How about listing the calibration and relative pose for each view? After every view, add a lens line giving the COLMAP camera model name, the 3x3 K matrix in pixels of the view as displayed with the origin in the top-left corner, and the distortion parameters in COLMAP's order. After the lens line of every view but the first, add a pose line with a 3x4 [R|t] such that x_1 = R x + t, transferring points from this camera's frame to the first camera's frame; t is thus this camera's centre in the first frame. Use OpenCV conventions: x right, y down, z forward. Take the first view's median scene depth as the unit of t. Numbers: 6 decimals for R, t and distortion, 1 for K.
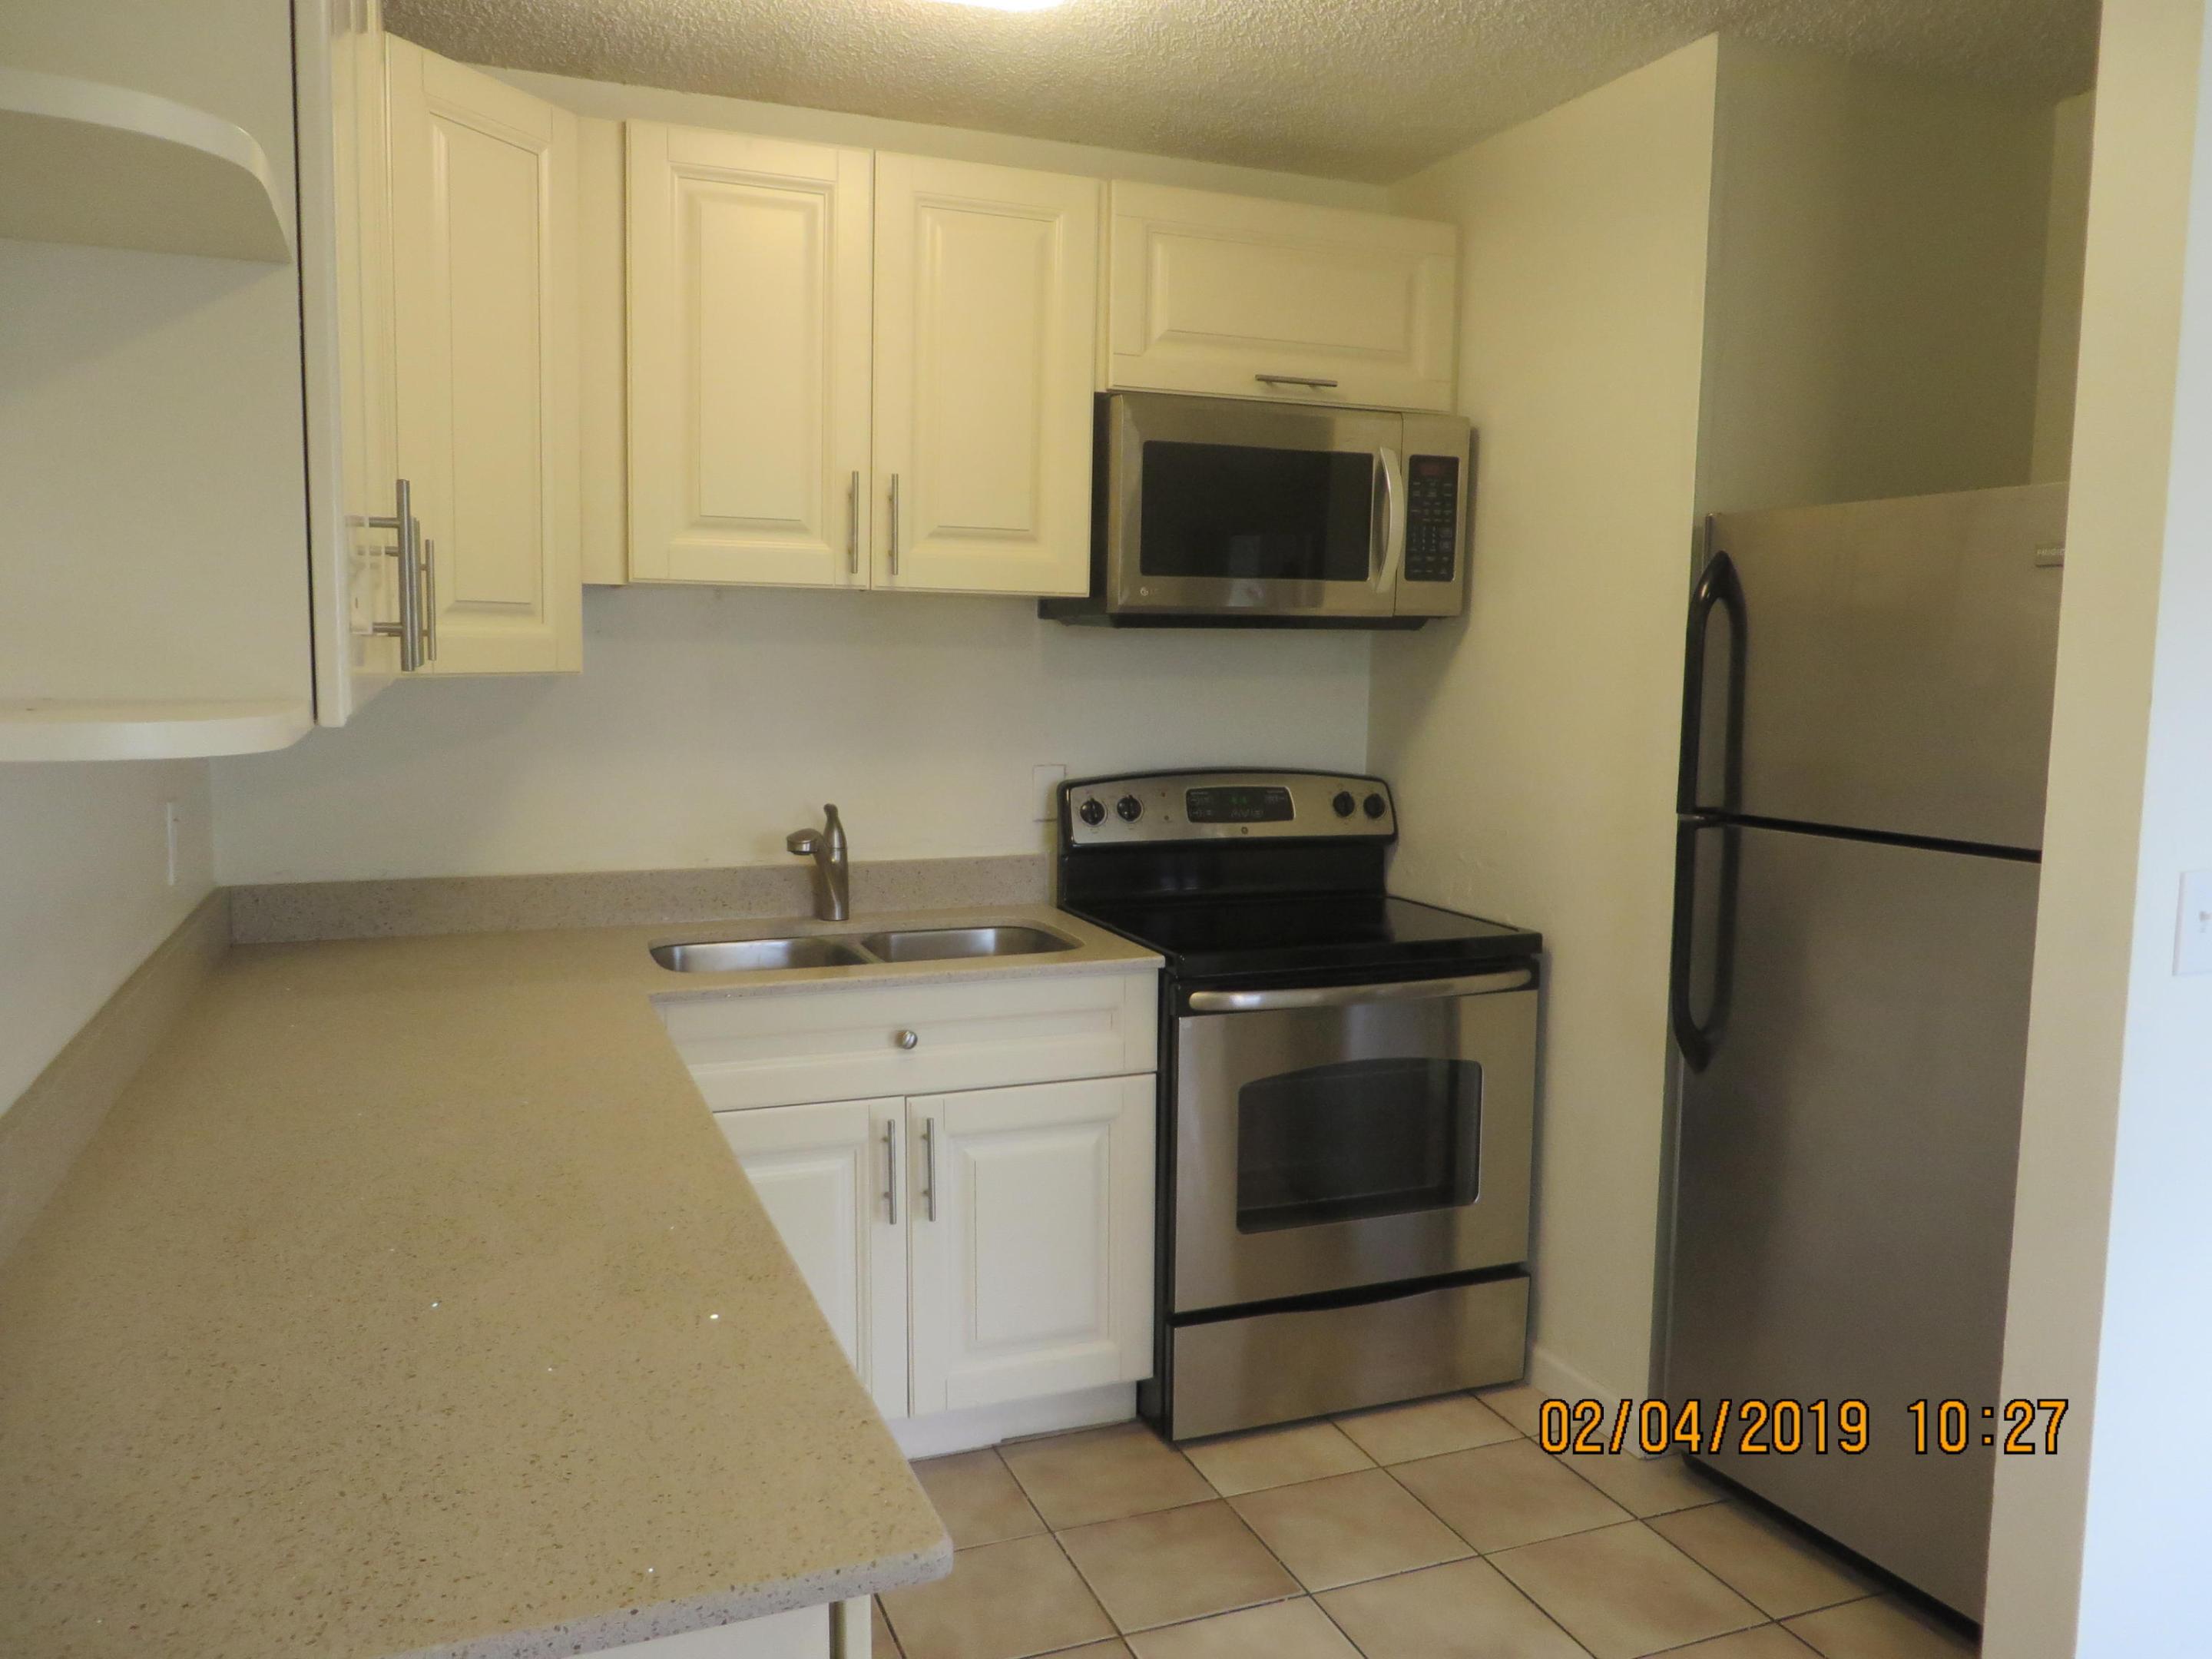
lens RADIAL K [[1665.1, 0, 1118.6], [0, 1665.1, 833.5], [0, 0, 1]] dist [-0.005007, -0.002506]
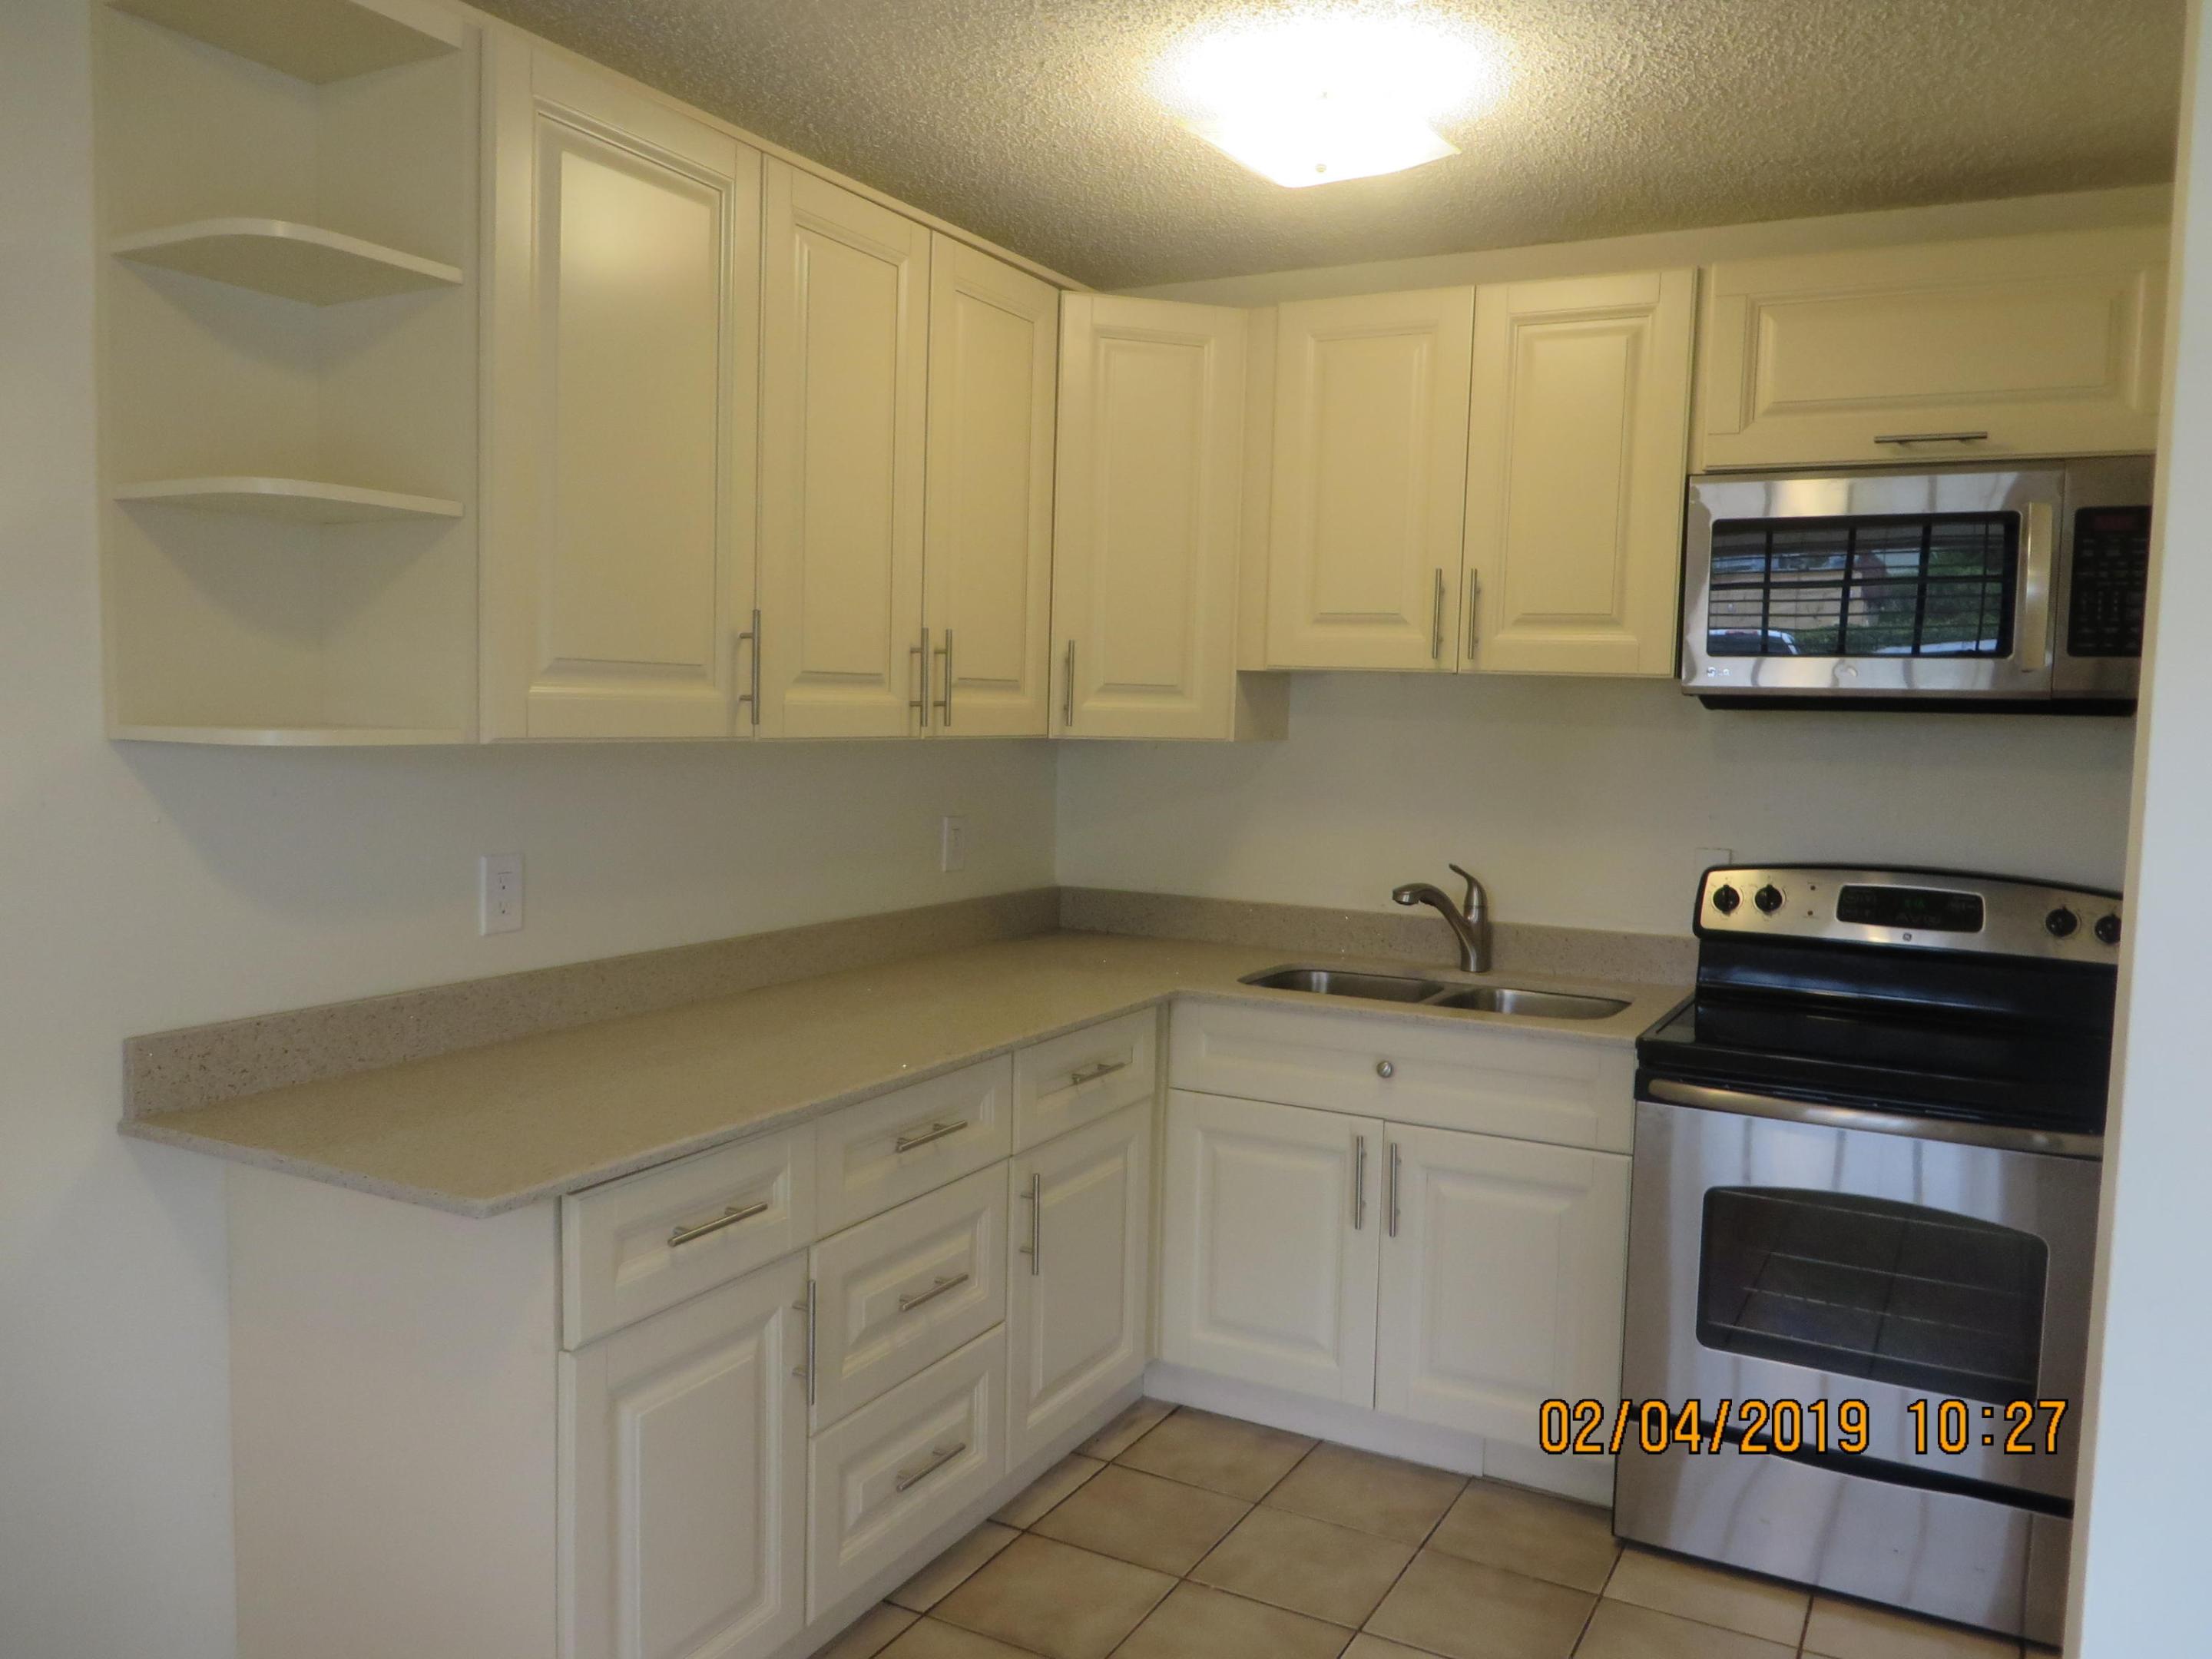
lens RADIAL K [[1665.1, 0, 1118.6], [0, 1665.1, 833.5], [0, 0, 1]] dist [-0.005007, -0.002506]
pose [[0.643675, 0.064584, -0.762569, 0.557677], [-0.104053, 0.994565, -0.003598, -0.011387], [0.758192, 0.081663, 0.646897, 0.111345]]
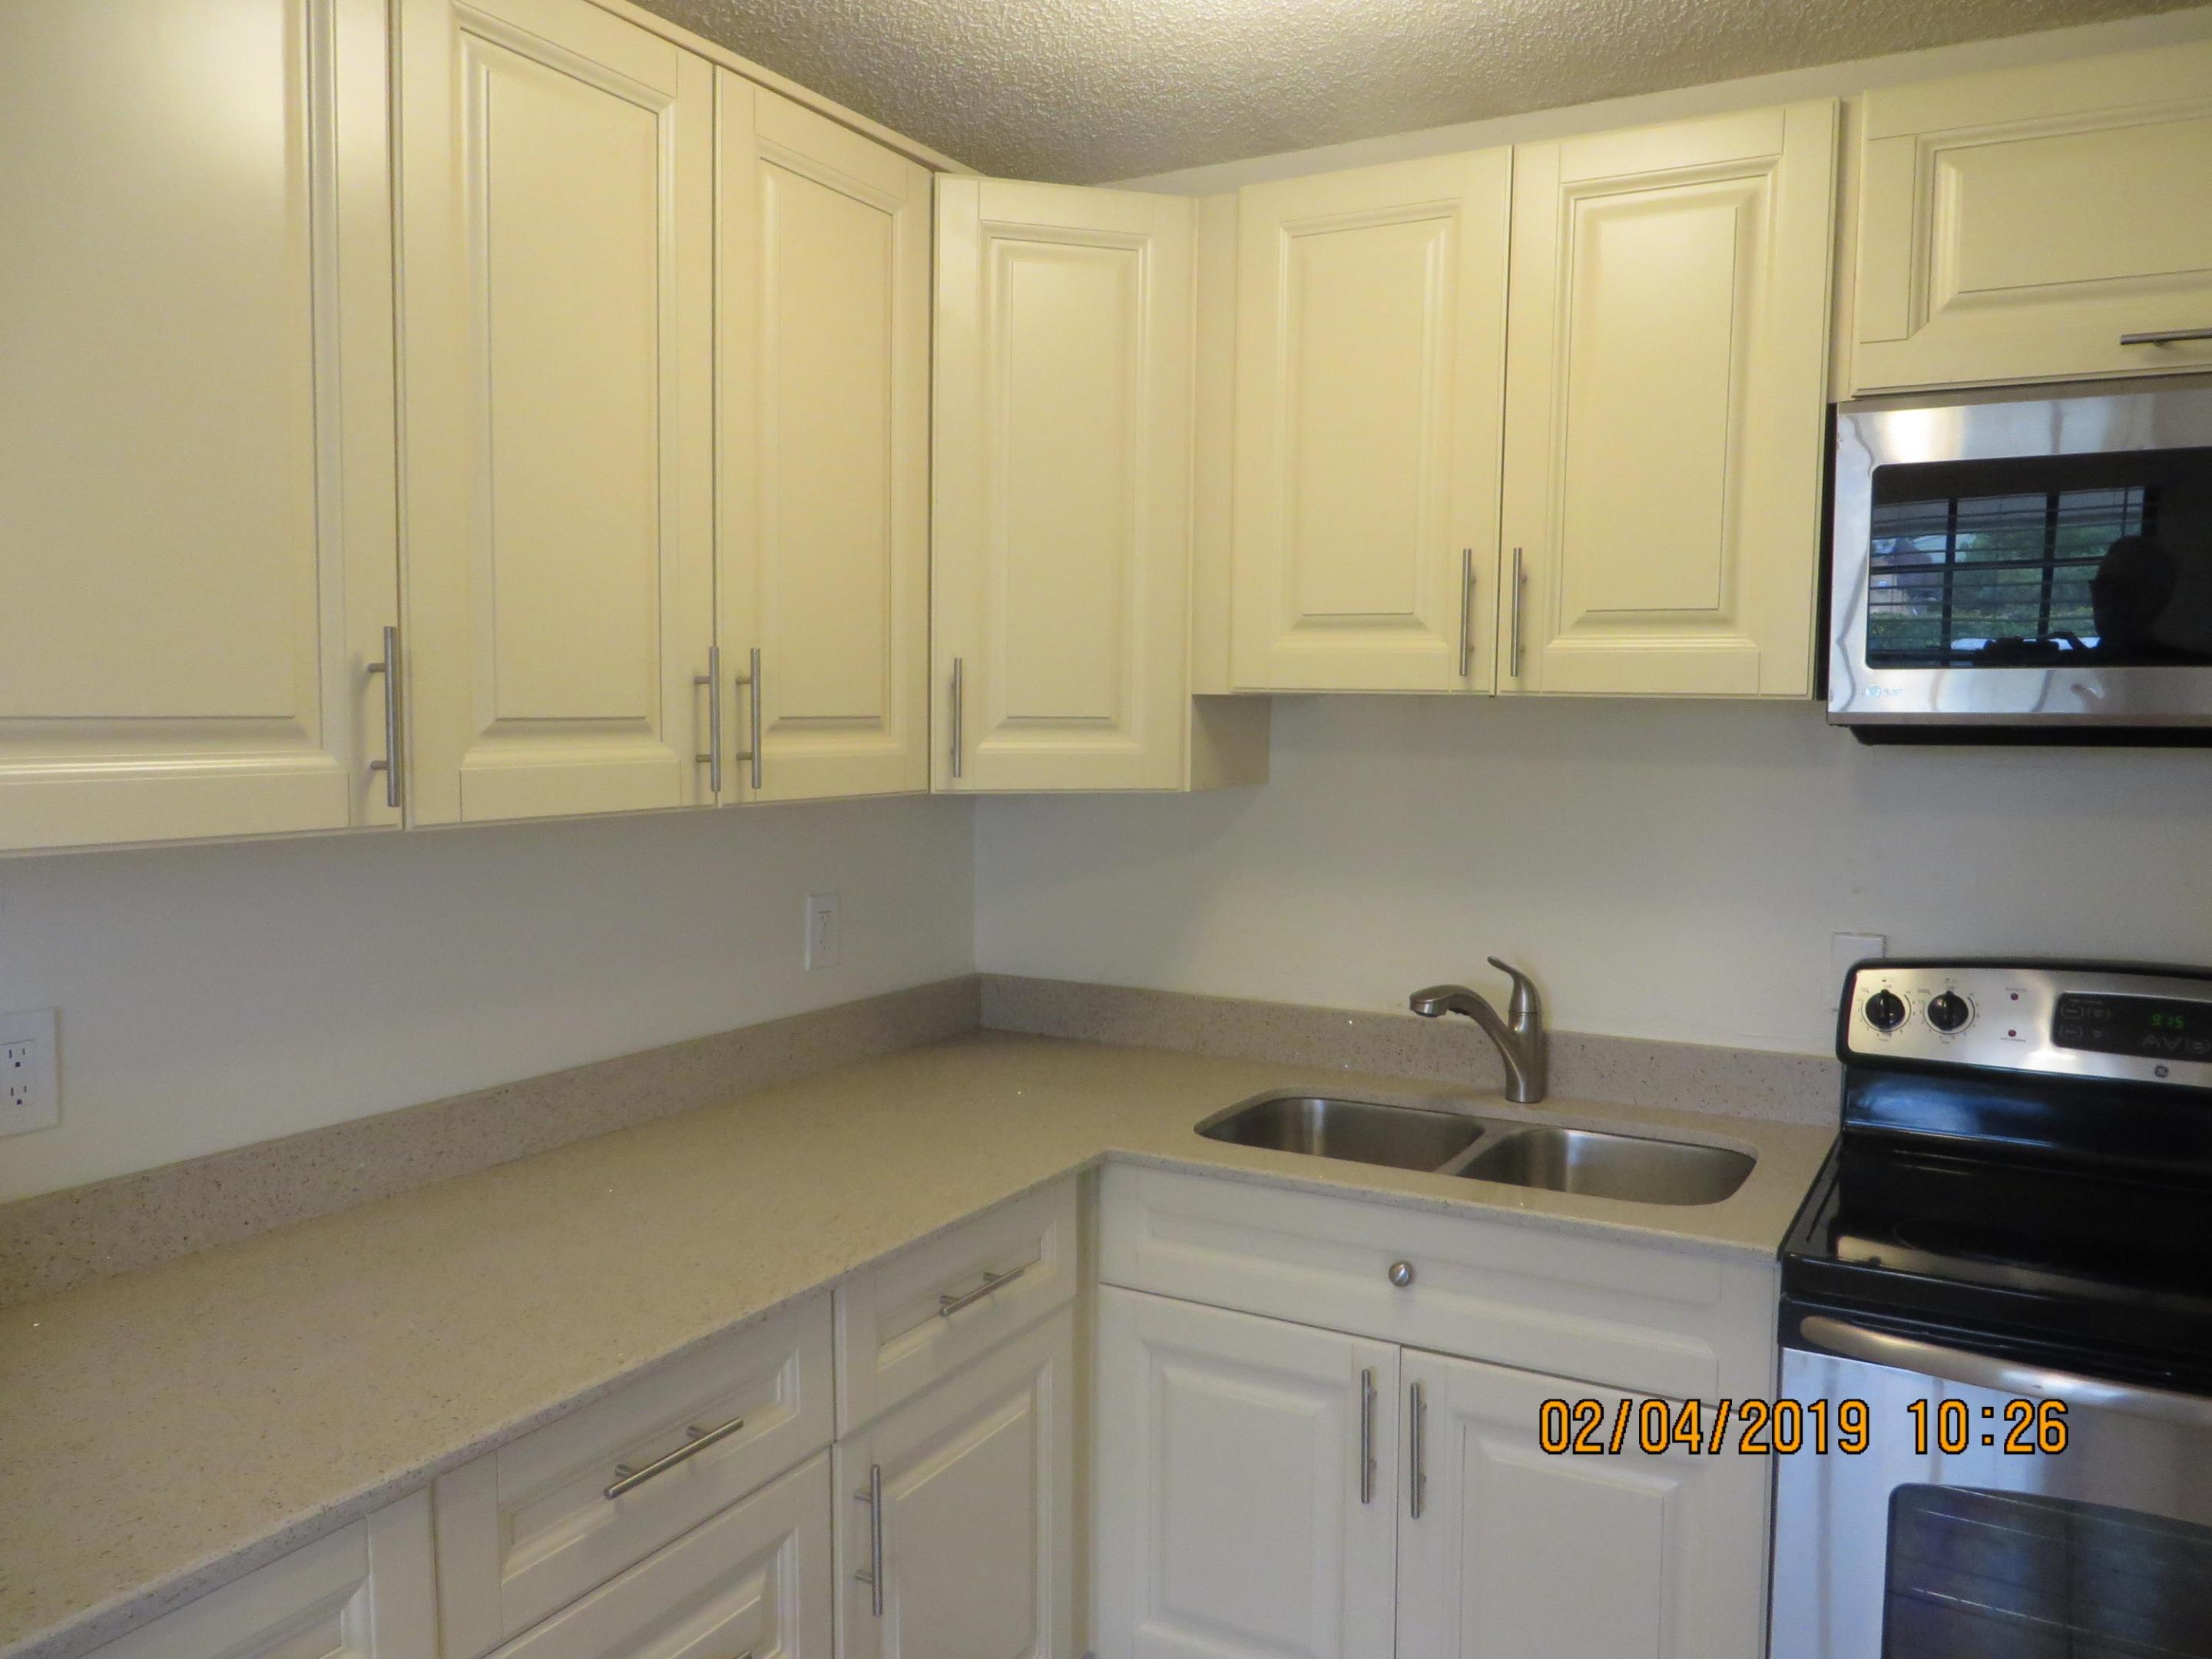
lens RADIAL K [[1665.1, 0, 1118.6], [0, 1665.1, 833.5], [0, 0, 1]] dist [-0.005007, -0.002506]
pose [[0.631099, 0.053407, -0.773862, 0.350450], [-0.088419, 0.996078, -0.003365, -0.061717], [0.770647, 0.070548, 0.633346, 0.359479]]
